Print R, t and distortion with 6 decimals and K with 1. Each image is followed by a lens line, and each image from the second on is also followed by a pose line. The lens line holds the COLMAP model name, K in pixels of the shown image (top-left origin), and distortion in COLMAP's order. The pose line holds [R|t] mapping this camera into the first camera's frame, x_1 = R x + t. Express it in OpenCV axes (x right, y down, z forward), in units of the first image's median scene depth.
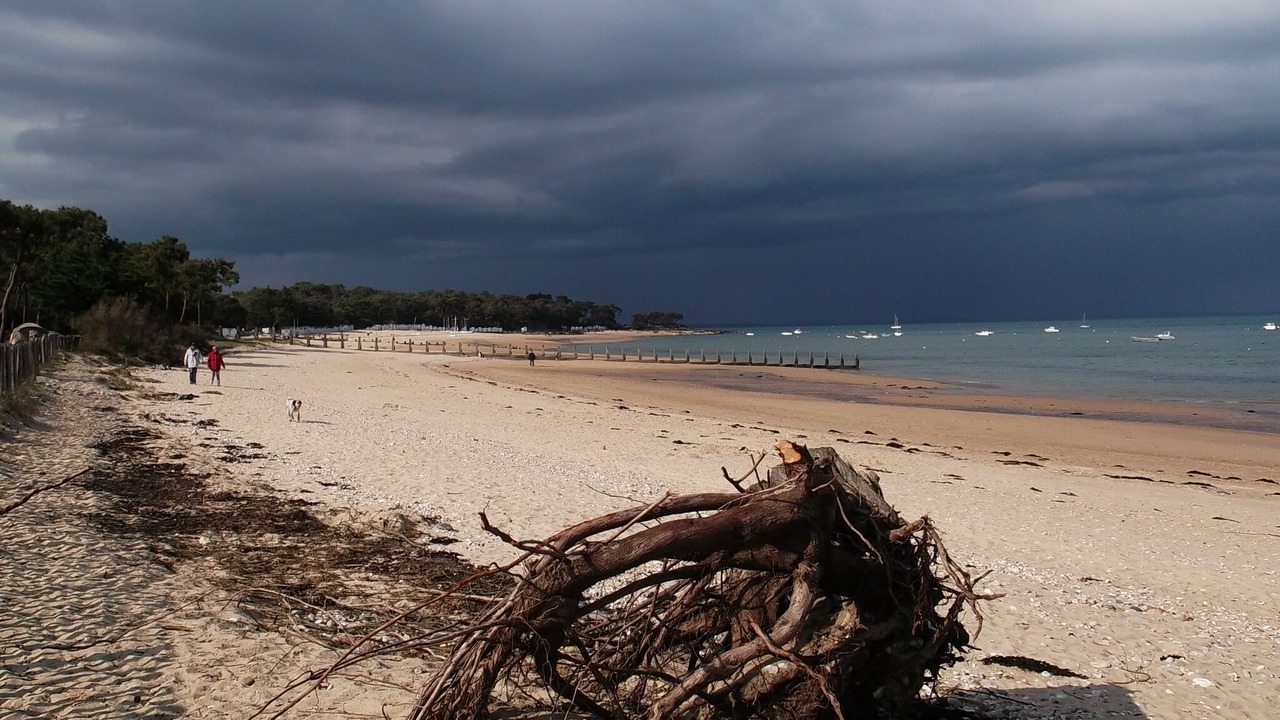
lens RADIAL K [[1258.6, 0, 640.0], [0, 1258.6, 360.0], [0, 0, 1]] dist [0.003468, 0.003150]
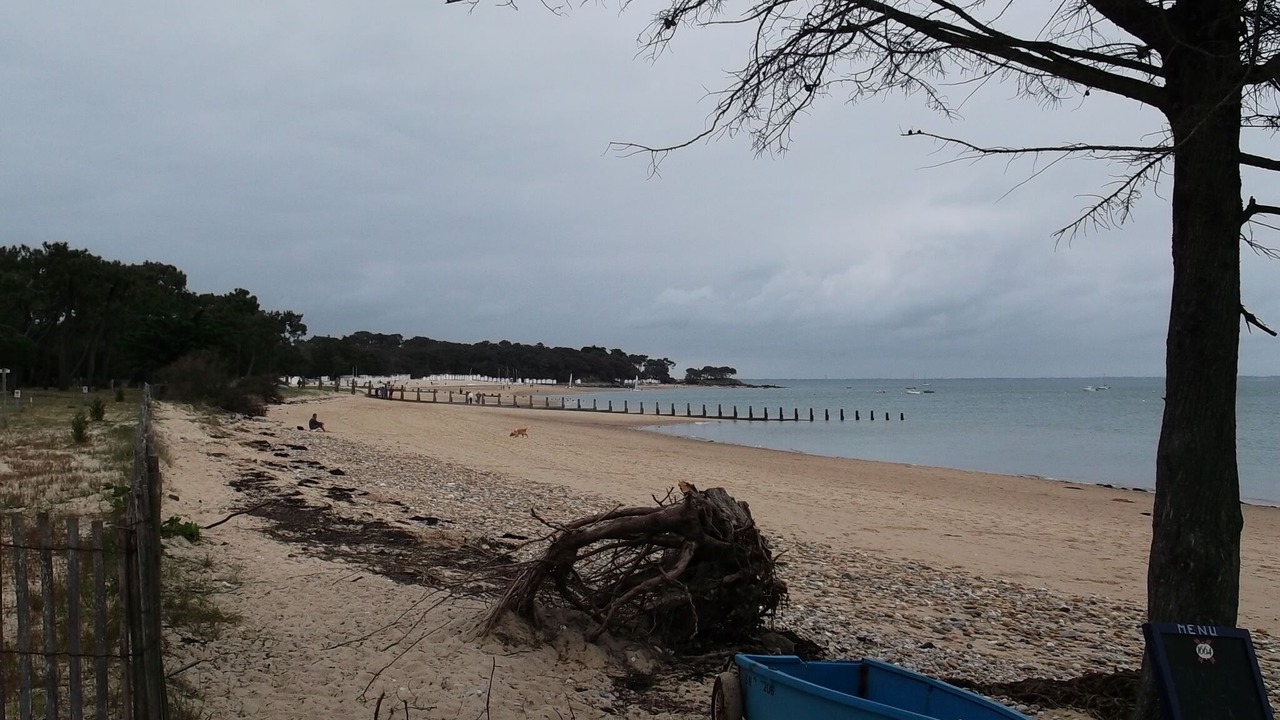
lens RADIAL K [[1649.4, 0, 640.0], [0, 1649.4, 360.0], [0, 0, 1]] dist [-0.086185, 0.039001]
pose [[0.997896, 0.014586, -0.063166, 0.043988], [-0.015997, 0.999632, -0.021899, -0.014801], [0.062823, 0.022864, 0.997763, -0.339694]]
